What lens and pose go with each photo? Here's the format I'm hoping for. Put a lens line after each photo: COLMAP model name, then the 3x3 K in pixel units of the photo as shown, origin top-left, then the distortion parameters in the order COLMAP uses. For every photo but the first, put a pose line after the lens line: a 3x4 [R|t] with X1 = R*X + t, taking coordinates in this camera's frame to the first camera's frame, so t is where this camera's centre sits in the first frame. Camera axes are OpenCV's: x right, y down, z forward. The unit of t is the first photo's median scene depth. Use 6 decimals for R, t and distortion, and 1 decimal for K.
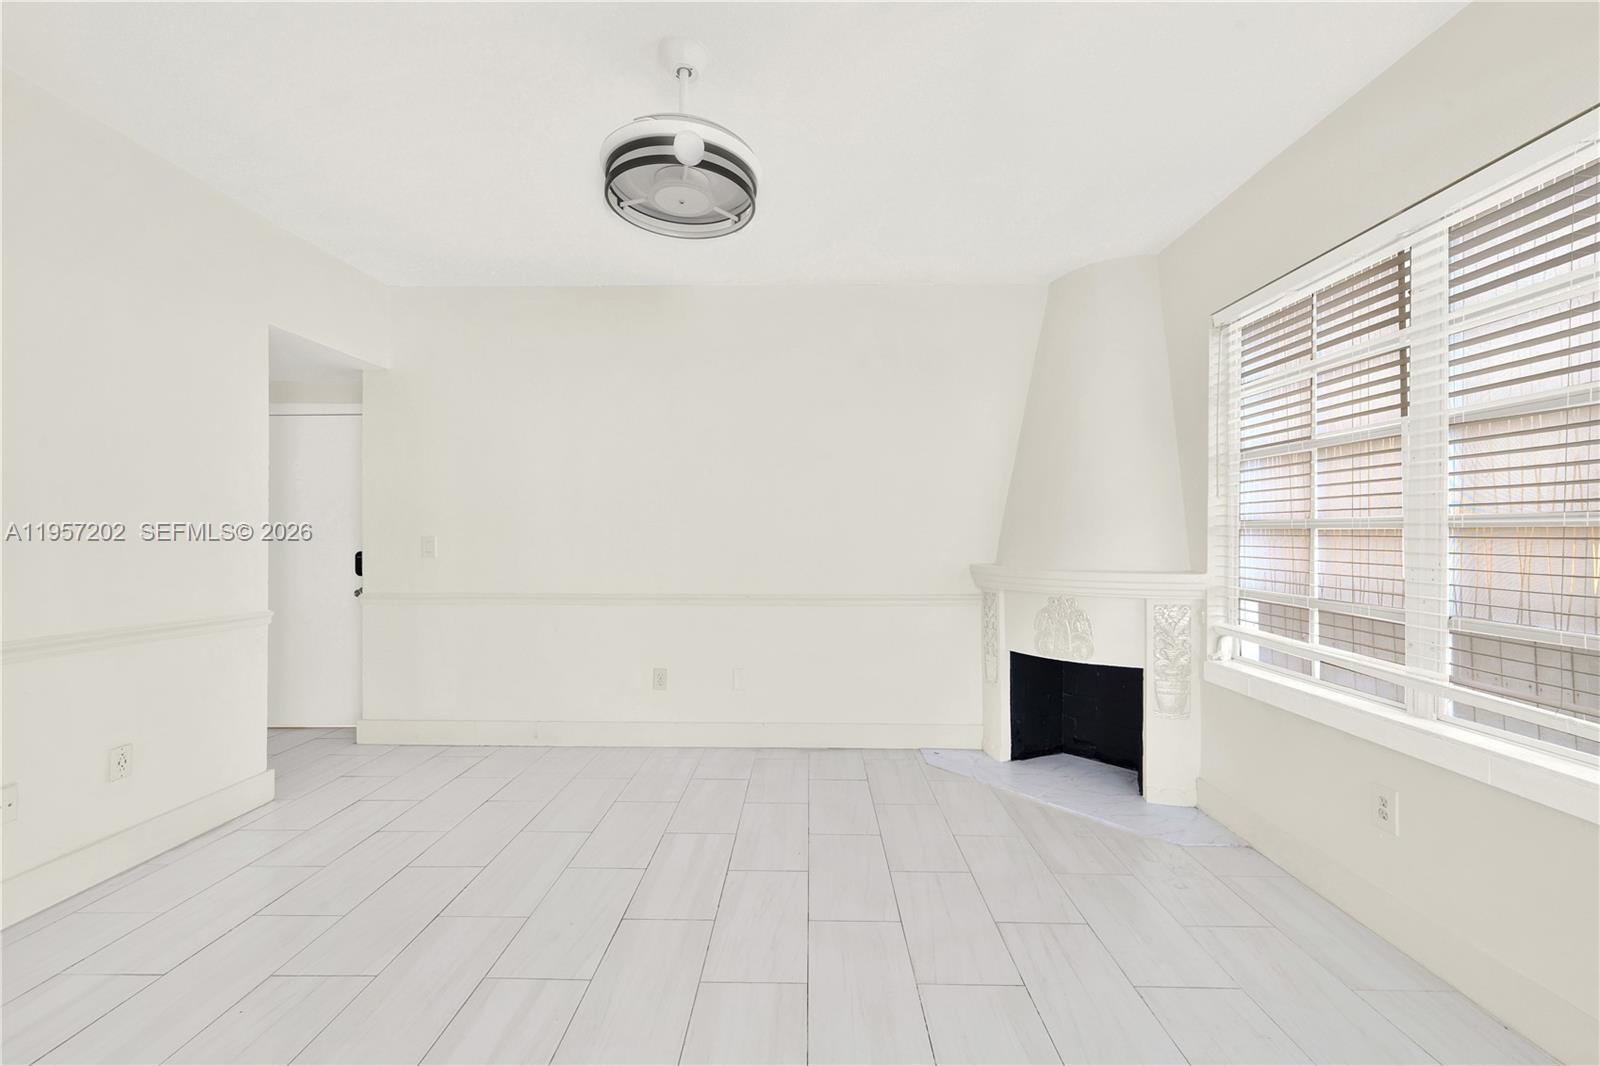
lens RADIAL K [[643.9, 0, 797.0], [0, 643.9, 534.6], [0, 0, 1]] dist [-0.001091, -0.000182]
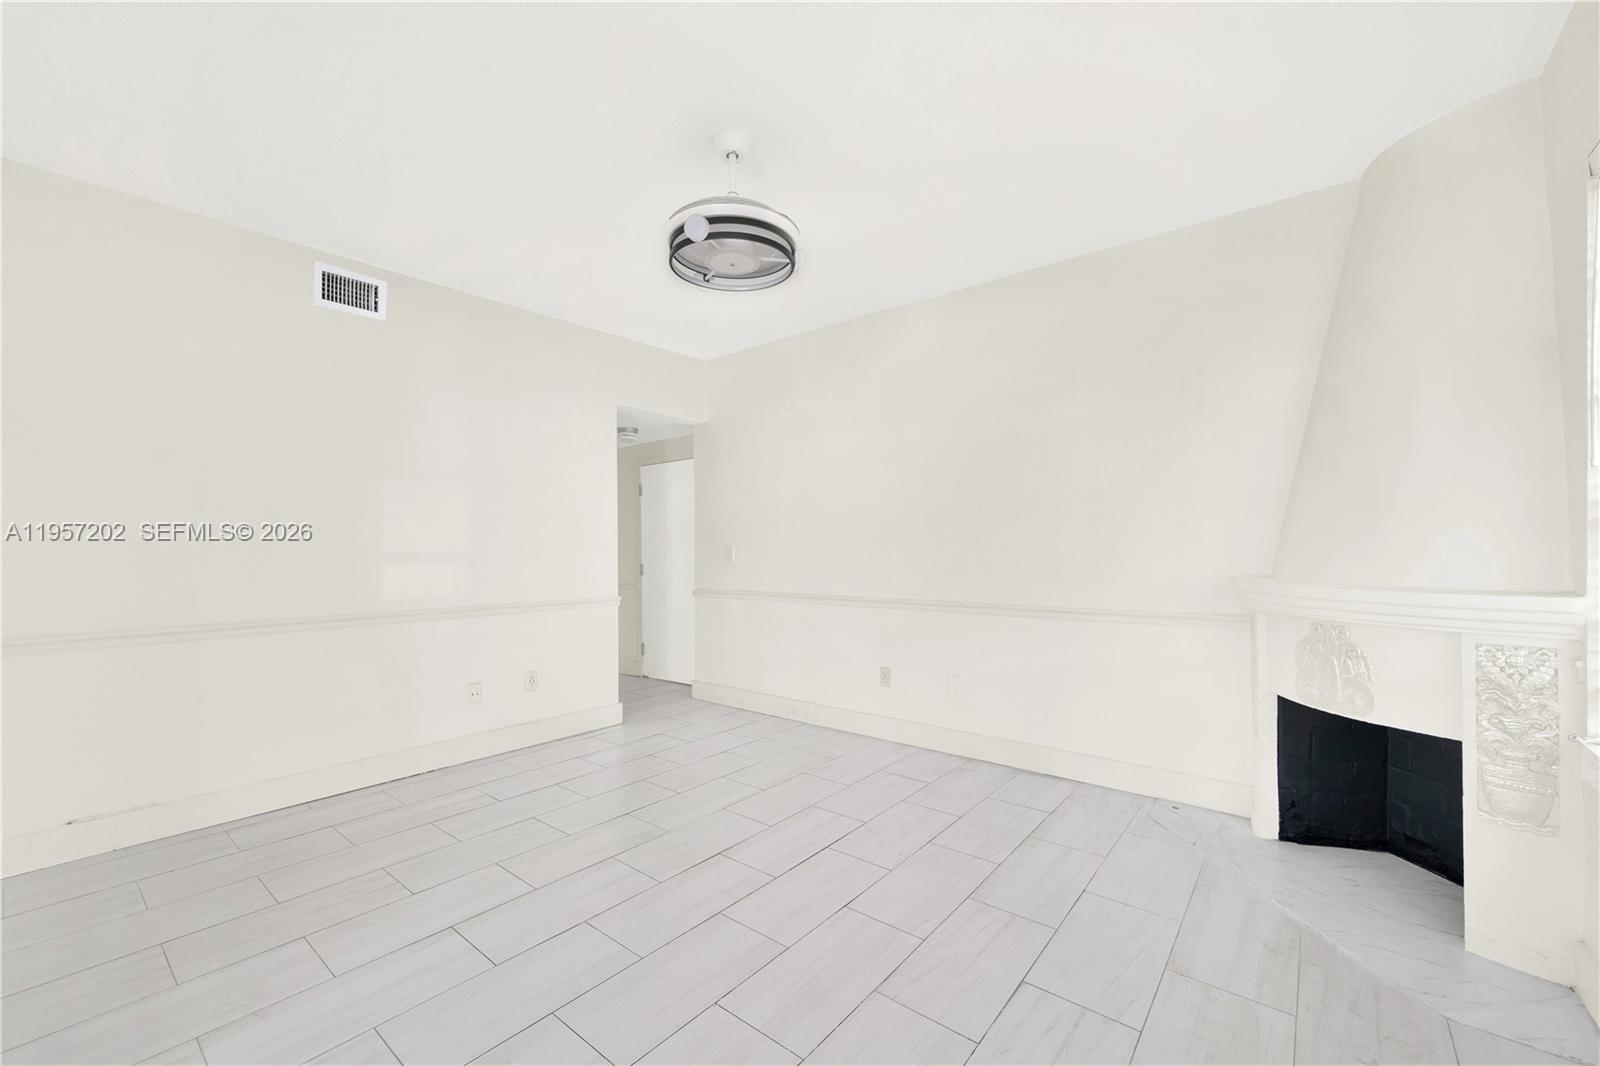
lens RADIAL K [[628.5, 0, 800.2], [0, 628.5, 537.9], [0, 0, 1]] dist [-0.005888, -0.000107]
pose [[0.788707, -0.016854, -0.614538, 0.409468], [0.010483, 0.999847, -0.013968, 0.006606], [0.614680, 0.004574, 0.788763, 0.102944]]
